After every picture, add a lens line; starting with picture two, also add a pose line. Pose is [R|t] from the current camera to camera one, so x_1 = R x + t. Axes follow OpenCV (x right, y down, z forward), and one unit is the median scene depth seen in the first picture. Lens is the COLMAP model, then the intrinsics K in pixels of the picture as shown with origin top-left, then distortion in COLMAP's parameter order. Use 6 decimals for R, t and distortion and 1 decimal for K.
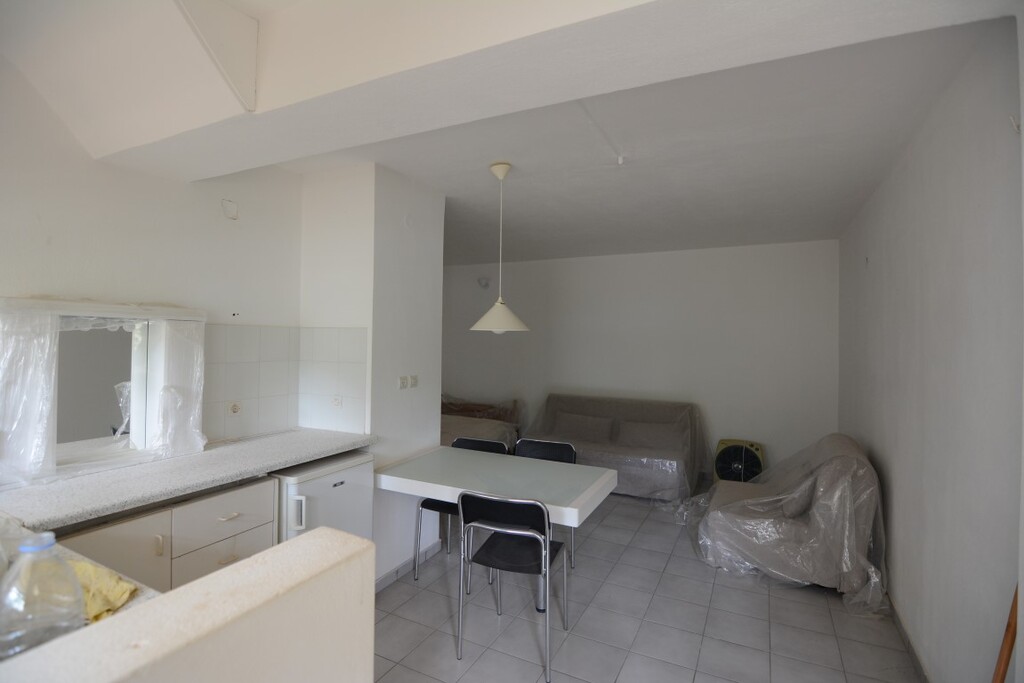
lens RADIAL K [[506.5, 0, 512.0], [0, 506.5, 341.5], [0, 0, 1]] dist [-0.015809, -0.002644]
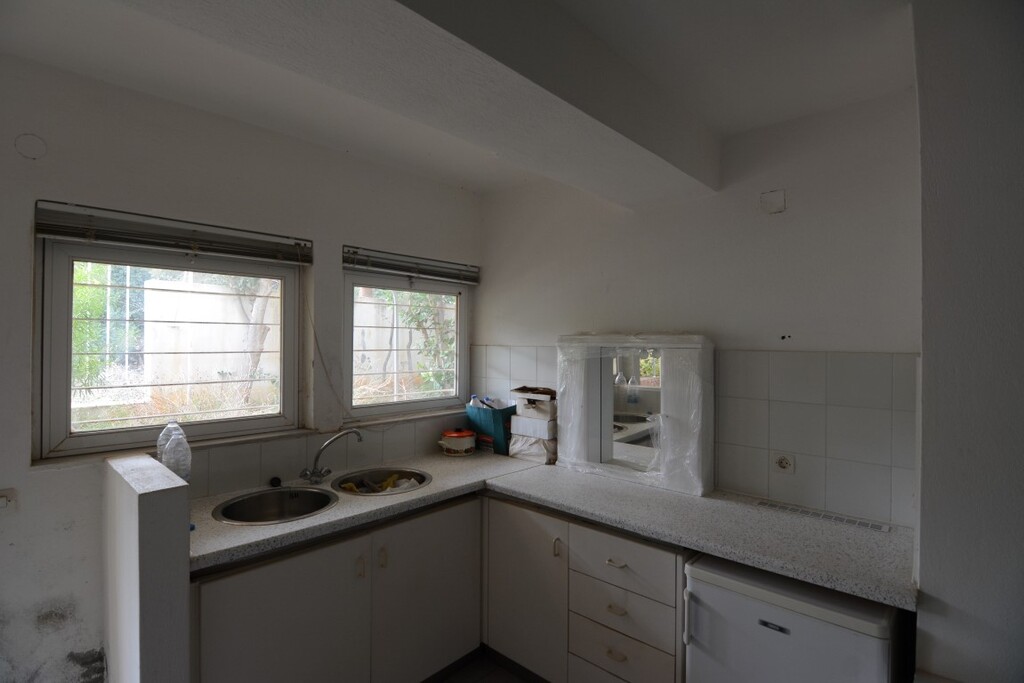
lens RADIAL K [[506.5, 0, 512.0], [0, 506.5, 341.5], [0, 0, 1]] dist [-0.015809, -0.002644]
pose [[-0.309769, -0.013608, -0.950714, 0.299884], [-0.012334, 0.999871, -0.010293, -0.035772], [0.950732, 0.008538, -0.309897, 0.878320]]
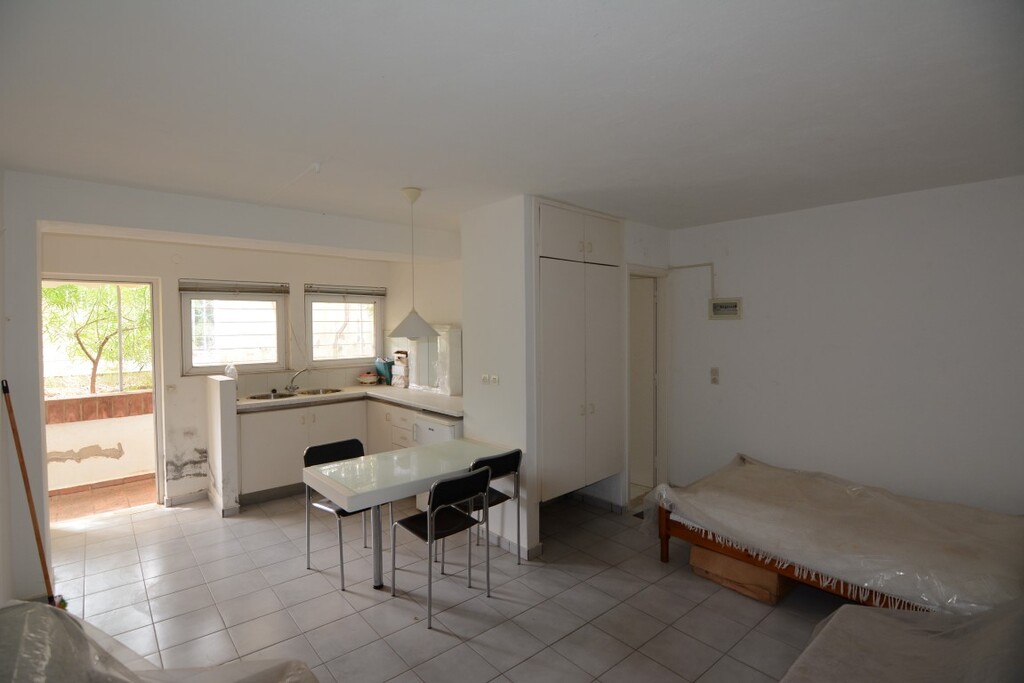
lens RADIAL K [[506.5, 0, 512.0], [0, 506.5, 341.5], [0, 0, 1]] dist [-0.015809, -0.002644]
pose [[-0.398419, 0.021871, -0.916943, 1.040075], [-0.000985, 0.999705, 0.024273, -0.042744], [0.917203, 0.010574, -0.398280, 1.869178]]
